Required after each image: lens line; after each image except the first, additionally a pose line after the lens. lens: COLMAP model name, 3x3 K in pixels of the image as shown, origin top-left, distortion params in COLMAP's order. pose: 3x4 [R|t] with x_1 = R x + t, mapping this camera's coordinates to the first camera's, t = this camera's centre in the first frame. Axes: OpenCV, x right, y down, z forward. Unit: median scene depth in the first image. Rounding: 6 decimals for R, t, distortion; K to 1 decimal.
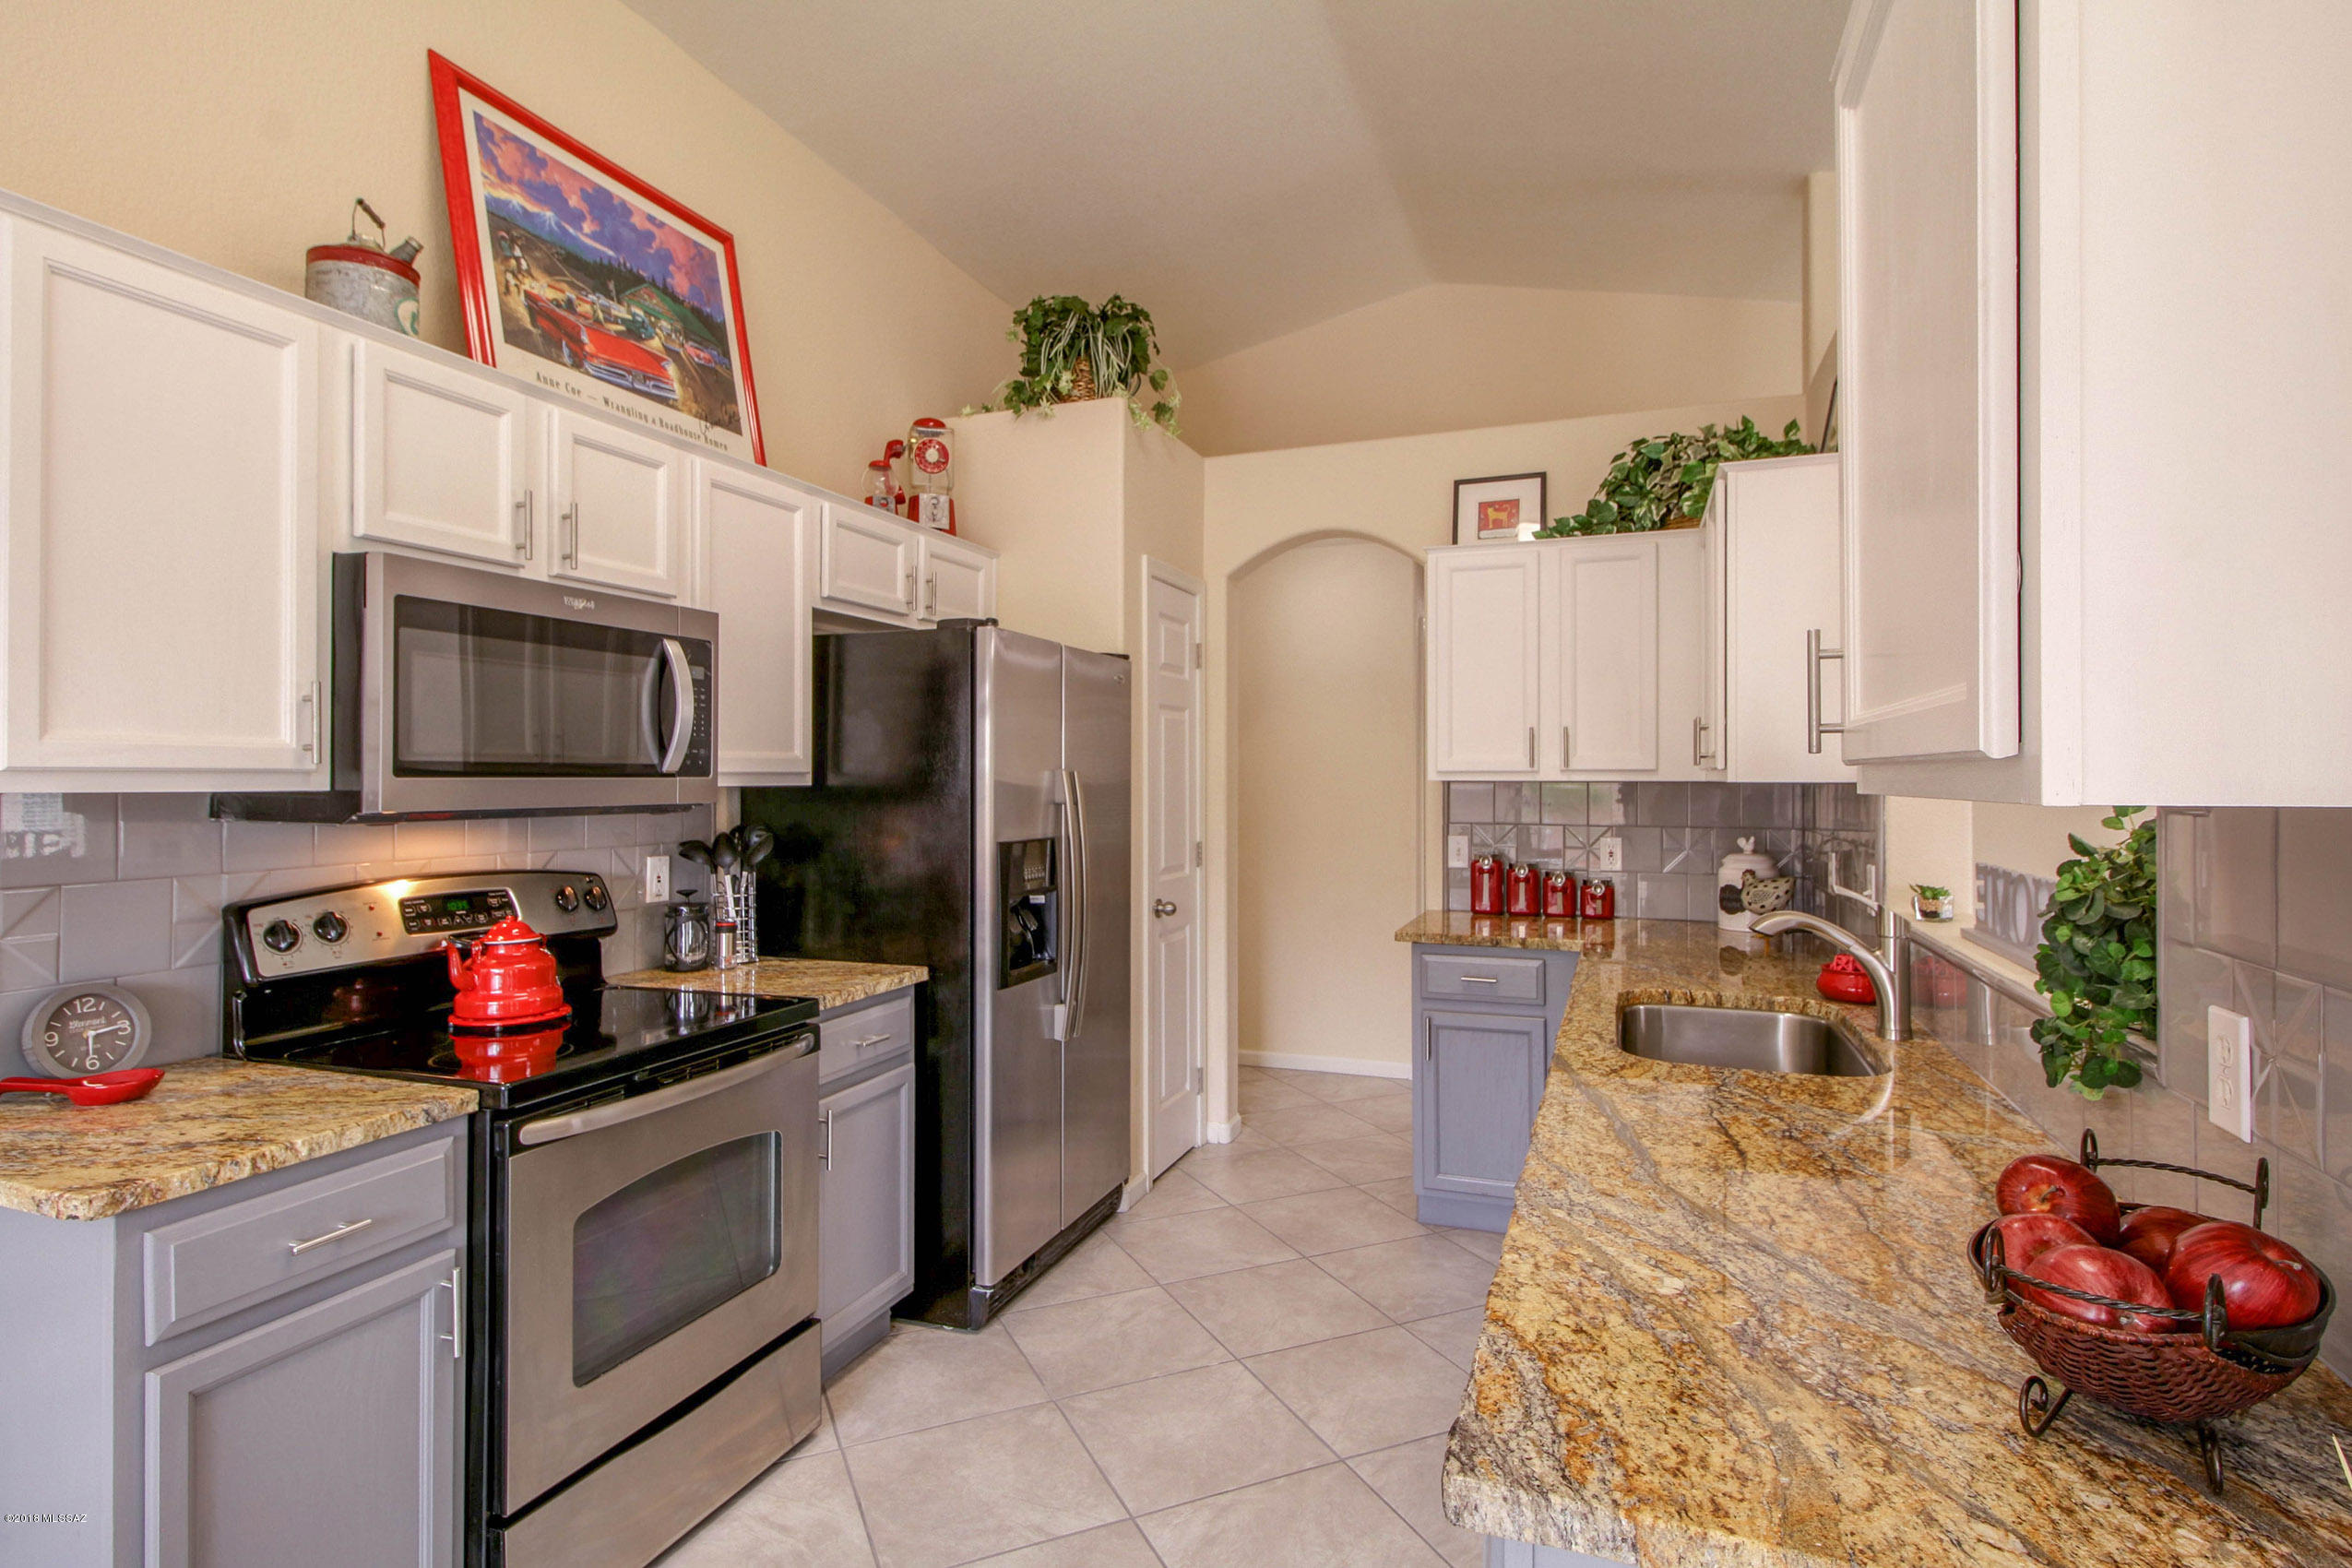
lens RADIAL K [[1209.3, 0, 1165.4], [0, 1209.3, 782.1], [0, 0, 1]] dist [0.012797, -0.001151]
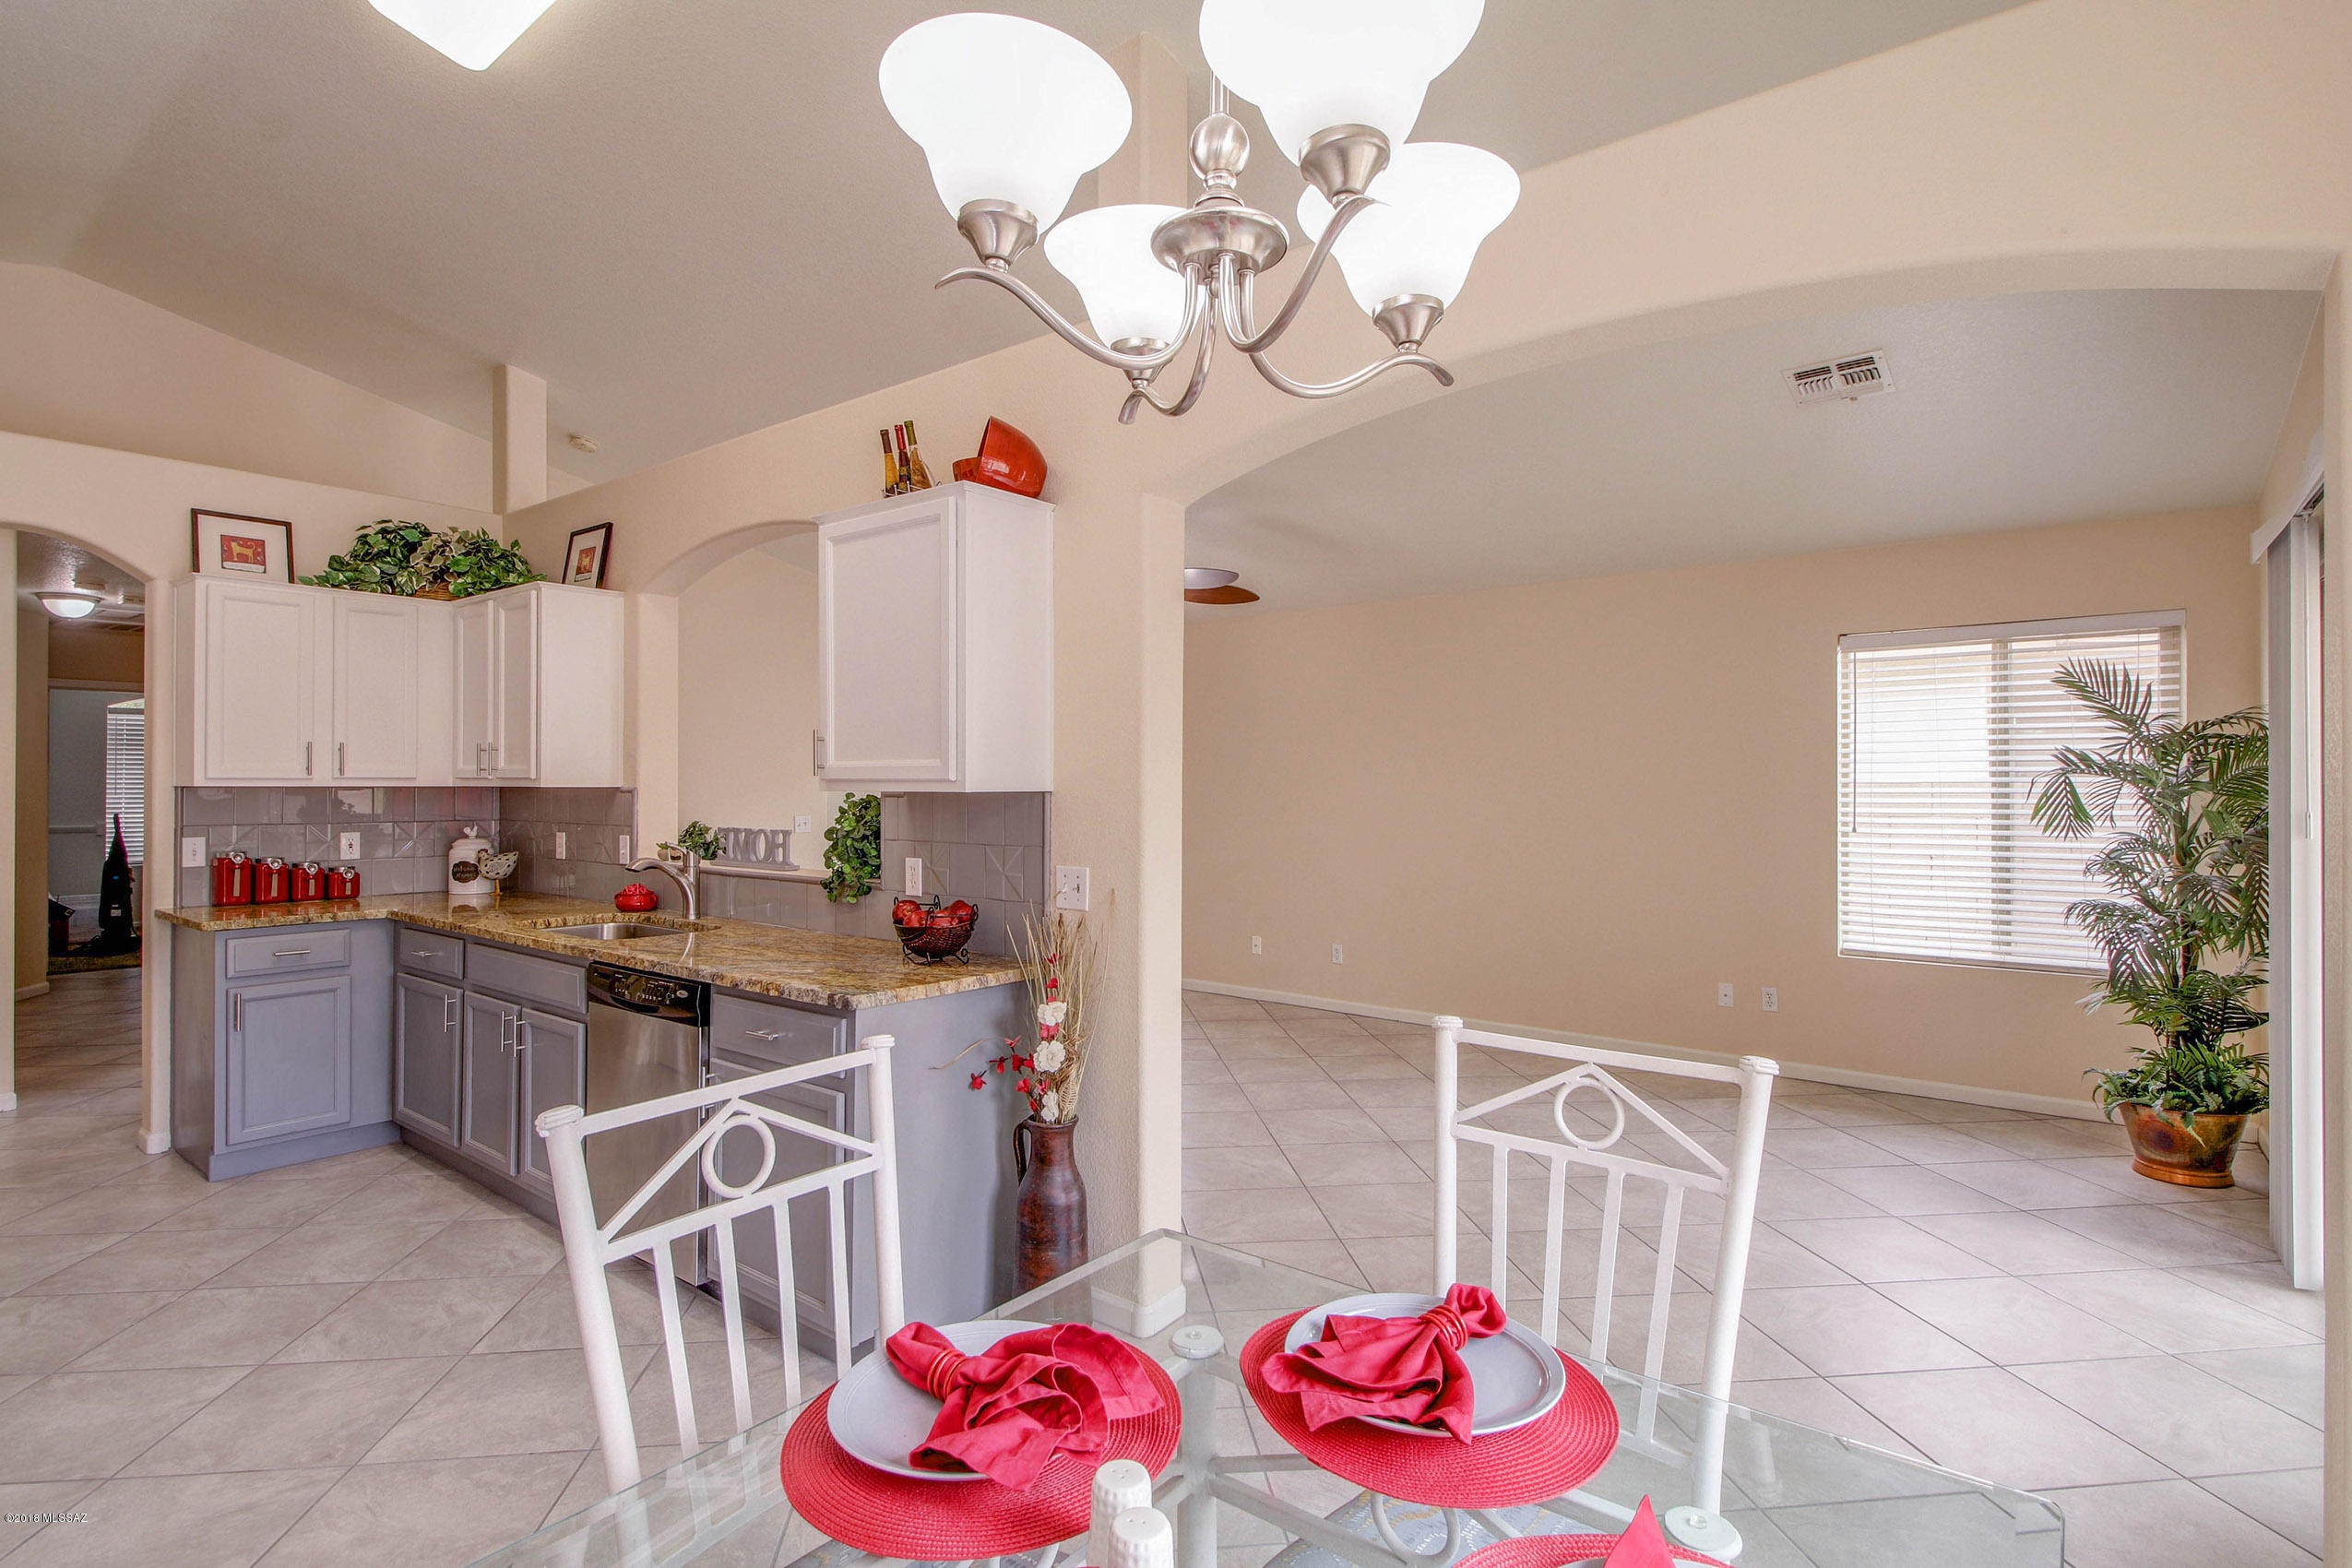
lens RADIAL K [[1153.8, 0, 1171.7], [0, 1153.8, 771.1], [0, 0, 1]] dist [0.013746, -0.001306]
pose [[0.307091, 0.011267, 0.951613, -0.674806], [0.000782, 0.999927, -0.012091, -0.001752], [-0.951680, 0.004457, 0.307060, -0.214639]]
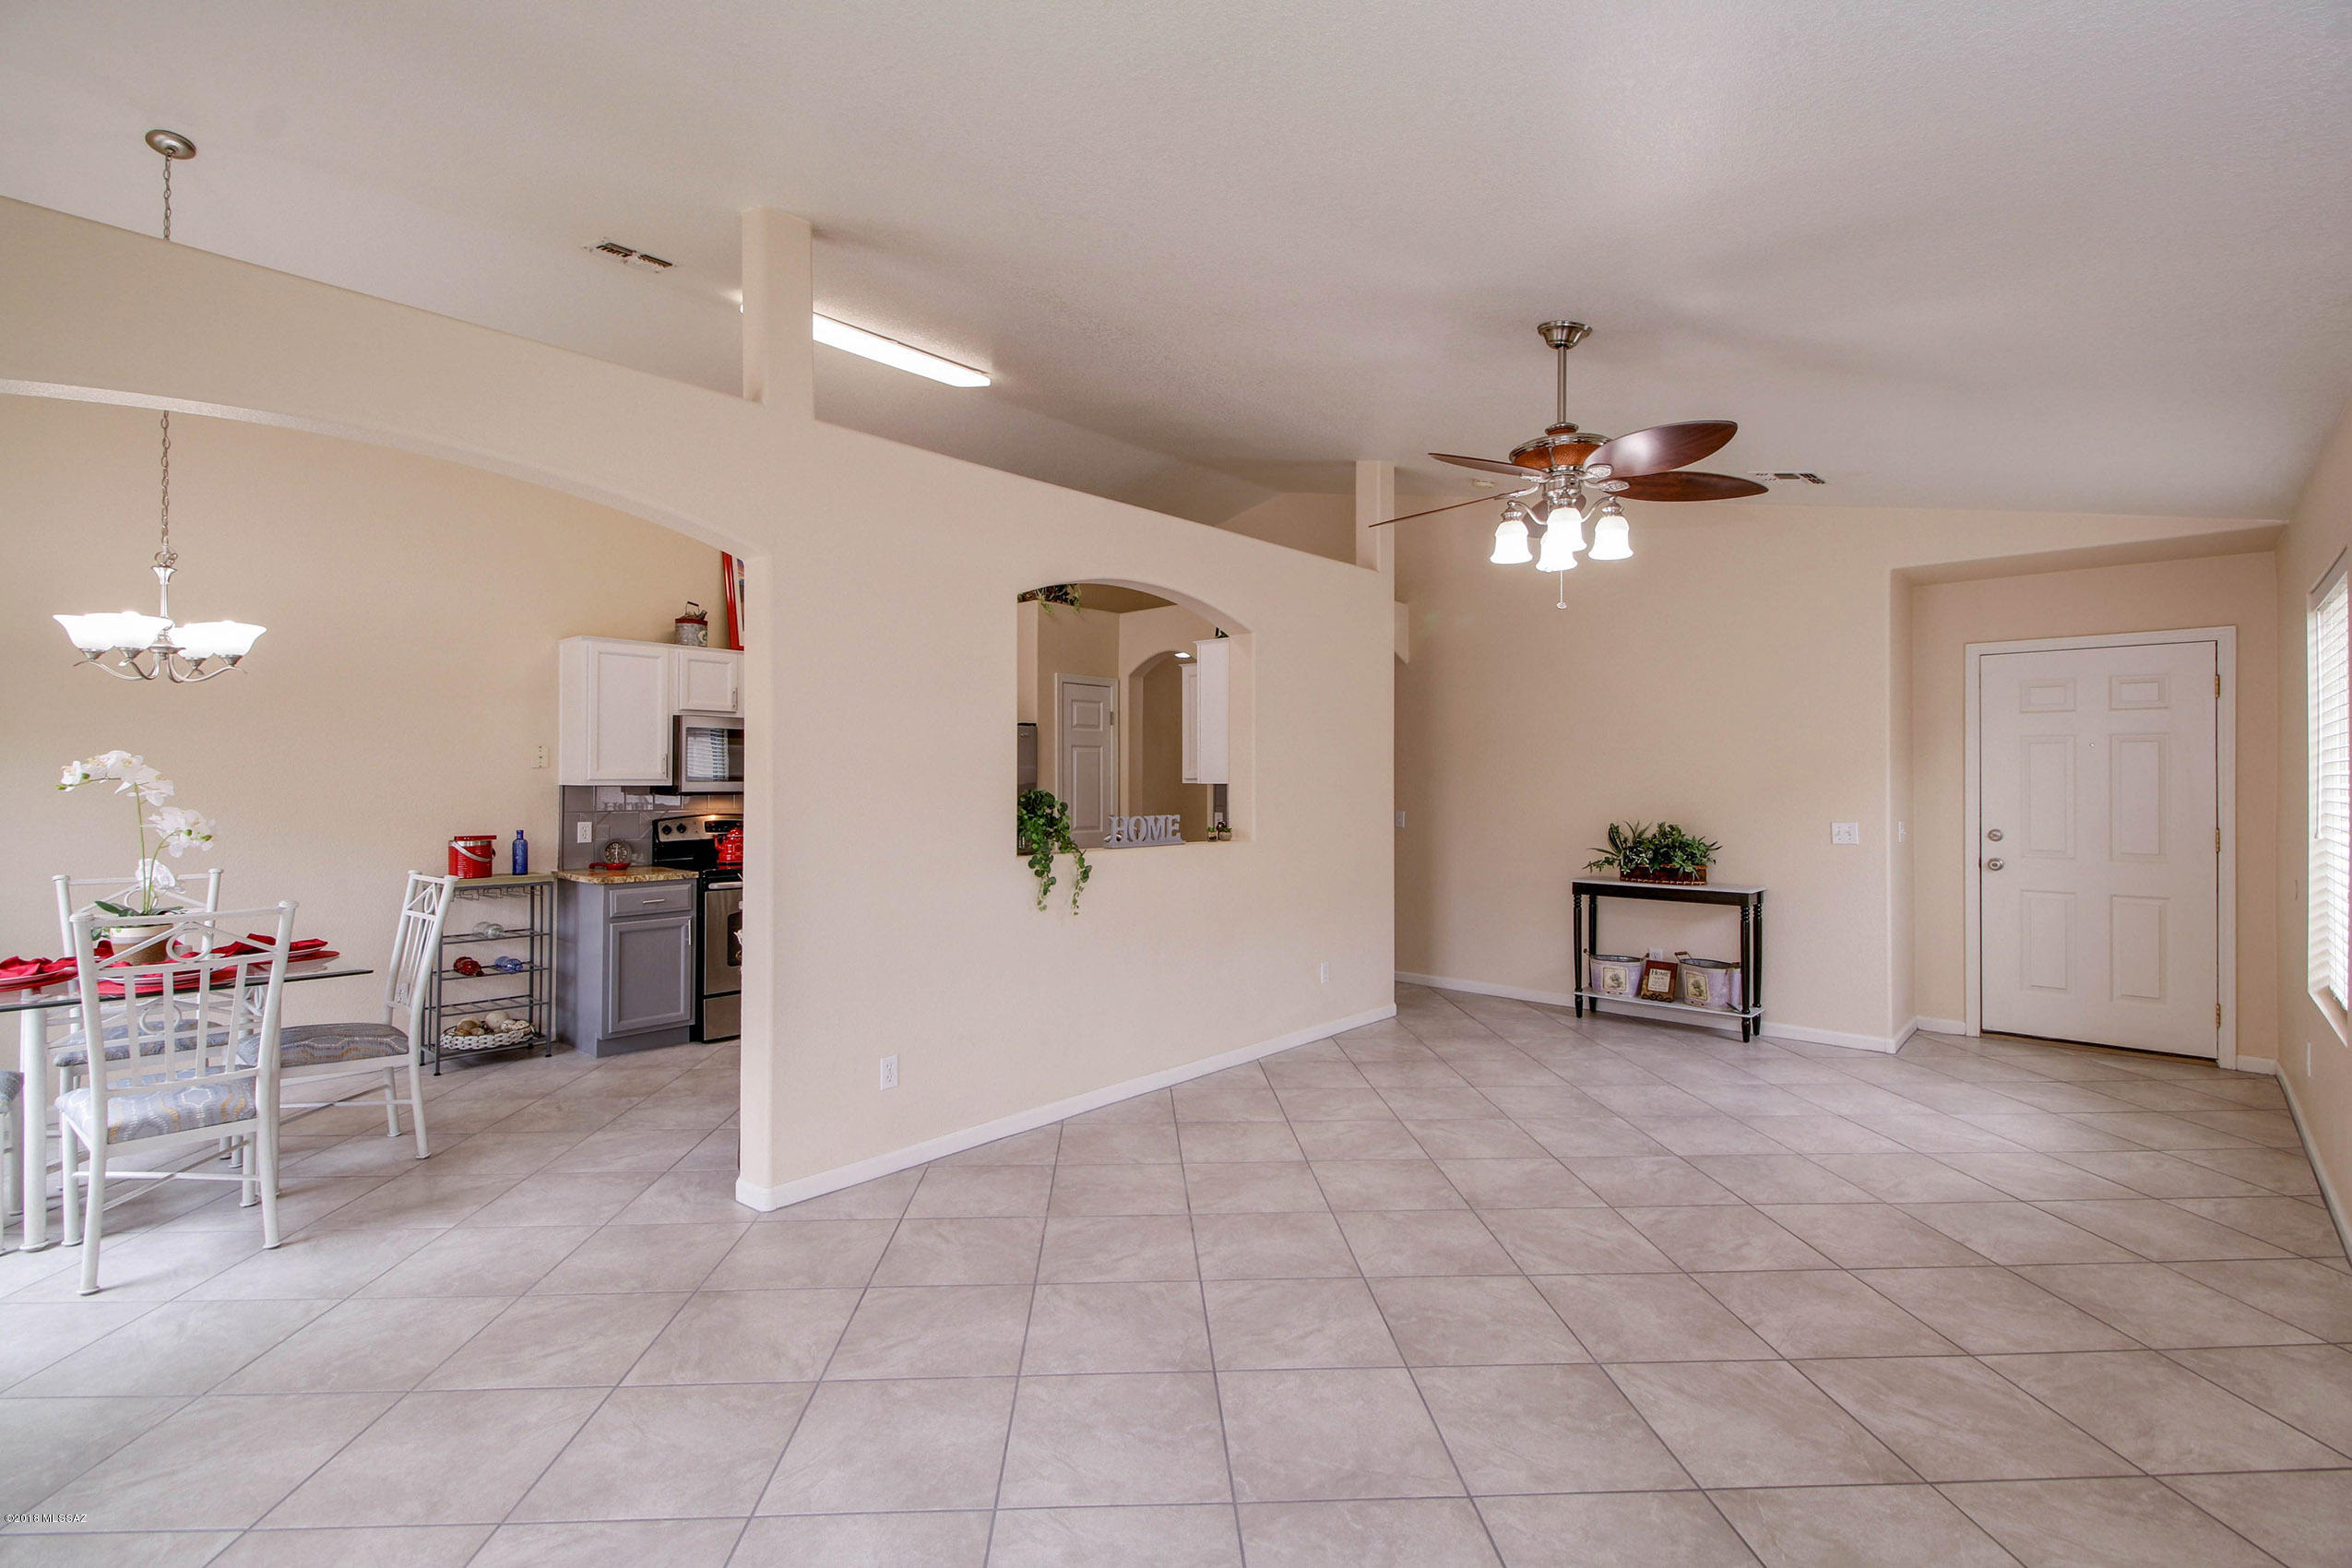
lens RADIAL K [[1086.5, 0, 1173.5], [0, 1086.5, 776.3], [0, 0, 1]] dist [-0.000931, -0.000543]
pose [[0.930413, -0.000683, -0.366512, 1.099071], [-0.002372, 0.999966, -0.007887, 0.001419], [0.366505, 0.008208, 0.930380, -0.830789]]
